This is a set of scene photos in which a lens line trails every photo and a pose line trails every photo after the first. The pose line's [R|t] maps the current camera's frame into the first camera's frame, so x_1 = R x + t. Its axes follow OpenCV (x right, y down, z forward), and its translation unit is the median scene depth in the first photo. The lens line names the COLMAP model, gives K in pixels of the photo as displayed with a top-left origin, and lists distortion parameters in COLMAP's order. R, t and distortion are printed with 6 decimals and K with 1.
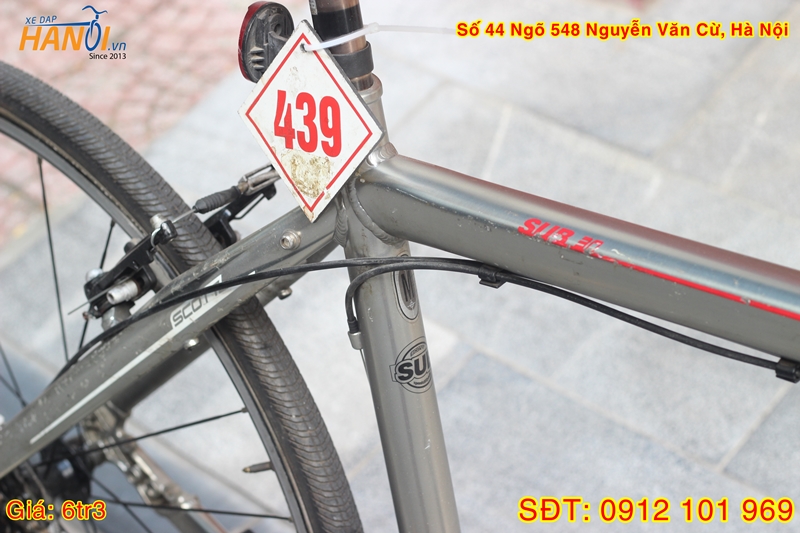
lens RADIAL K [[1918.1, 0, 400.0], [0, 1918.1, 266.5], [0, 0, 1]] dist [-0.111739, -0.199782]
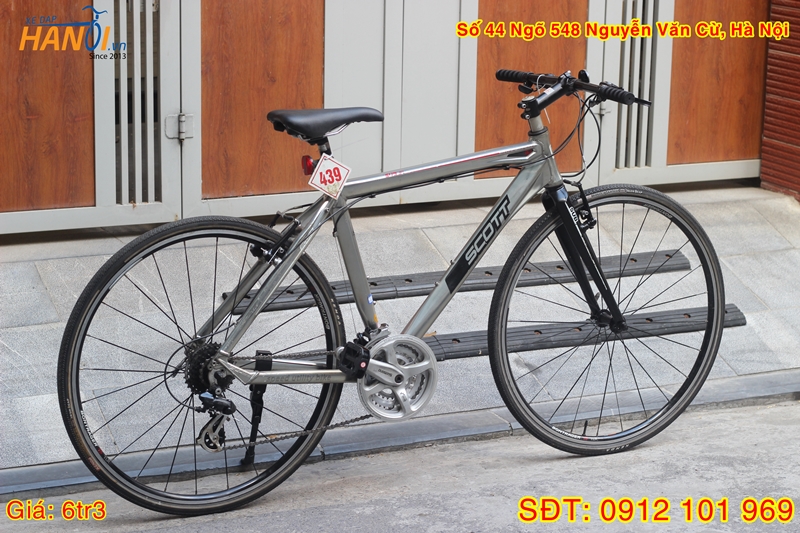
lens RADIAL K [[1871.6, 0, 400.0], [0, 1871.6, 266.5], [0, 0, 1]] dist [-0.099669, -0.140428]
pose [[0.375158, -0.219877, 0.900506, -3.694656], [0.479018, 0.877681, 0.014741, 0.109916], [-0.793598, 0.425828, 0.434594, -0.809543]]
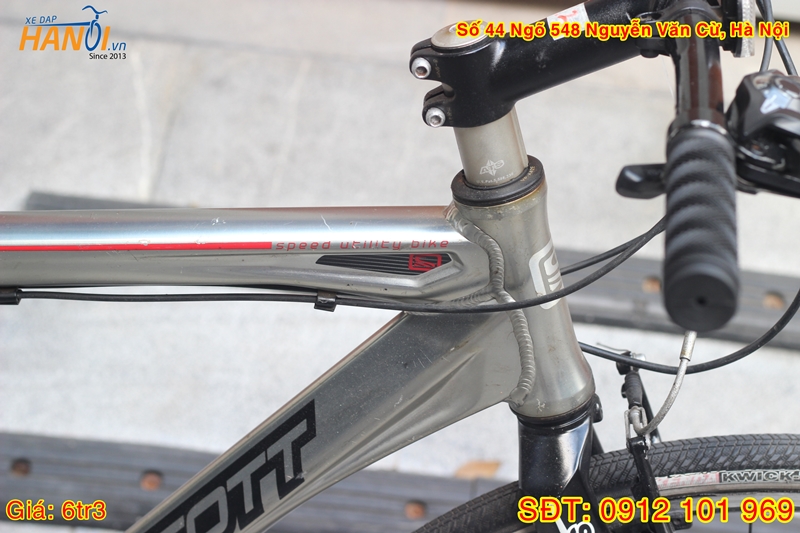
lens RADIAL K [[1918.1, 0, 400.0], [0, 1918.1, 266.5], [0, 0, 1]] dist [-0.111739, -0.199782]
pose [[0.778326, -0.278245, 0.562839, -0.230716], [0.260506, 0.958751, 0.113724, -0.029425], [-0.571266, 0.058109, 0.818705, -0.090617]]
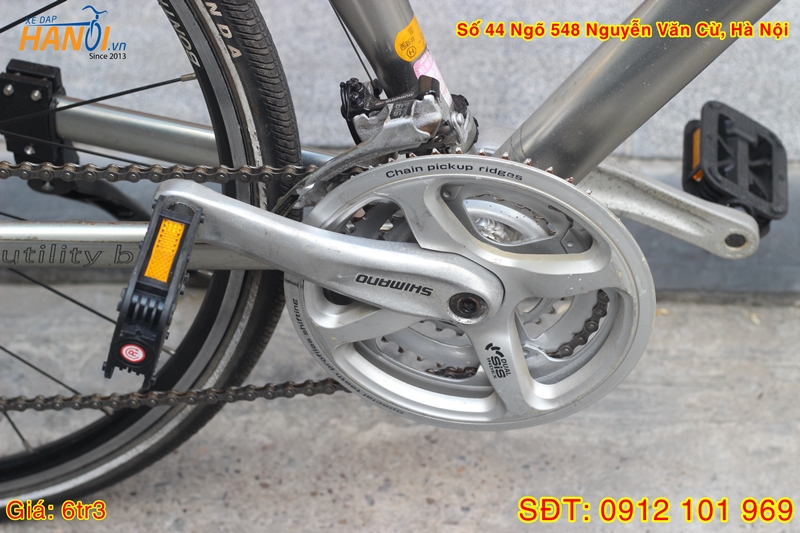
lens RADIAL K [[1918.1, 0, 400.0], [0, 1918.1, 266.5], [0, 0, 1]] dist [-0.111739, -0.199782]
pose [[0.817297, -0.460553, 0.346291, -0.366681], [0.393055, 0.885045, 0.249406, 0.099542], [-0.421348, -0.067728, 0.904367, 0.195646]]
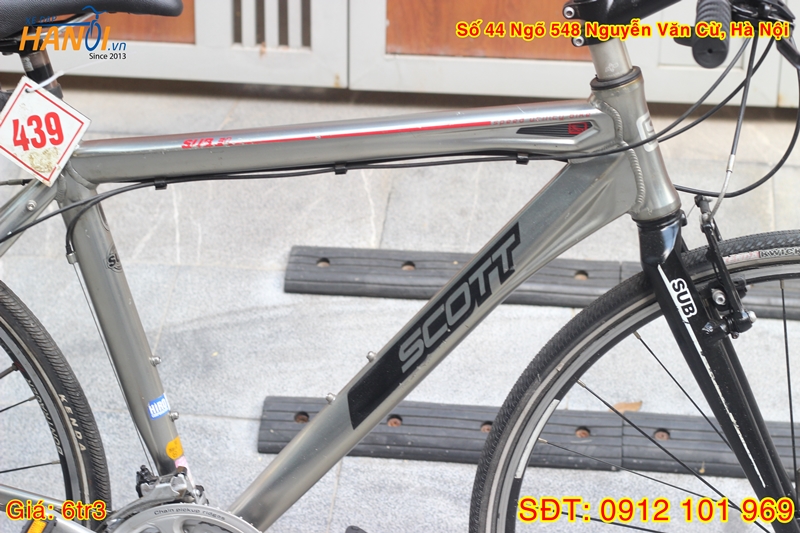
lens RADIAL K [[1871.6, 0, 400.0], [0, 1871.6, 266.5], [0, 0, 1]] dist [-0.099669, -0.140428]
pose [[0.808807, -0.236487, 0.538429, -0.741674], [0.311496, 0.948869, -0.051158, 0.239923], [-0.498800, 0.209096, 0.841117, -0.614592]]
